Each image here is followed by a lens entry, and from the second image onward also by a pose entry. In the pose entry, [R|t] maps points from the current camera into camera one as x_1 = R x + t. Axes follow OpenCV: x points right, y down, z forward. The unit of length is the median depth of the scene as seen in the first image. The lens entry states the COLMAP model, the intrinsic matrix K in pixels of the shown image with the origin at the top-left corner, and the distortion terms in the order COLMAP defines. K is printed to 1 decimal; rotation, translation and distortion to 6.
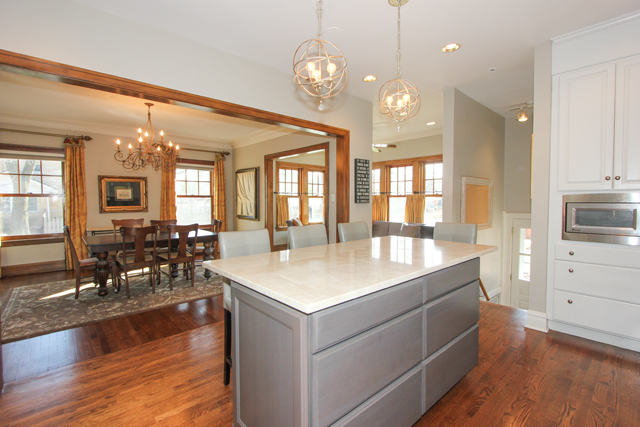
lens RADIAL K [[296.2, 0, 320.8], [0, 296.2, 211.3], [0, 0, 1]] dist [-0.001737, -0.000500]
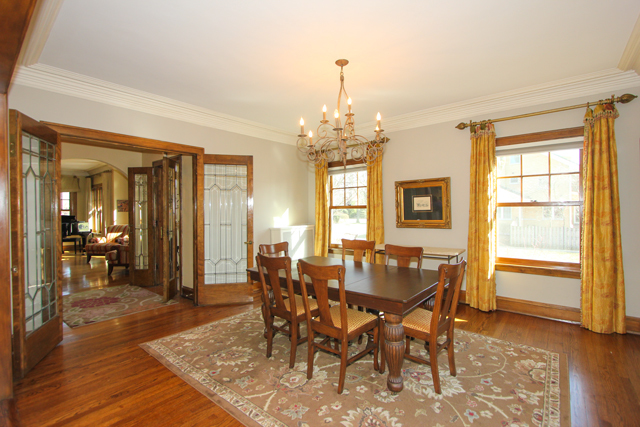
lens RADIAL K [[296.2, 0, 320.8], [0, 296.2, 211.3], [0, 0, 1]] dist [-0.001737, -0.000500]
pose [[0.153266, 0.008479, -0.988149, 0.031066], [-0.028837, 0.999576, 0.004105, -0.033132], [0.987764, 0.027866, 0.153445, 0.619293]]
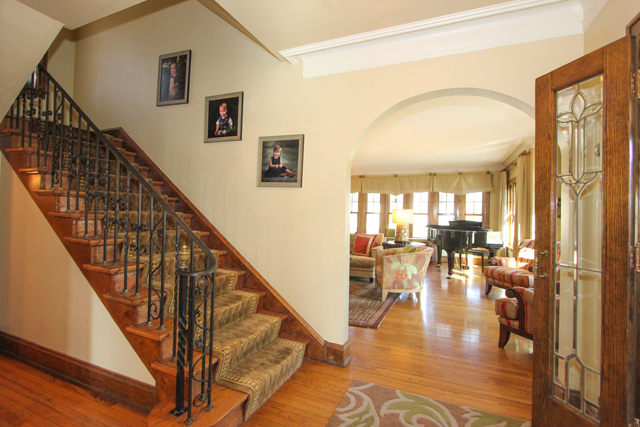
lens RADIAL K [[296.2, 0, 320.8], [0, 296.2, 211.3], [0, 0, 1]] dist [-0.001737, -0.000500]
pose [[-0.900308, -0.020190, -0.434786, -0.594651], [-0.032392, 0.999261, 0.020673, -0.011619], [0.434047, 0.032696, -0.900297, 0.366984]]
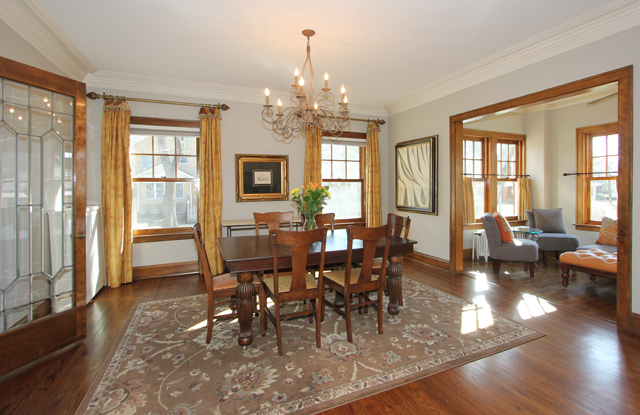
lens RADIAL K [[307.3, 0, 335.9], [0, 307.3, 191.1], [0, 0, 1]] dist [-0.003204, -0.000459]
pose [[0.953388, -0.001330, -0.301746, -0.232591], [-0.006613, 0.999658, -0.025301, -0.003852], [0.301676, 0.026118, 0.953053, 0.283854]]
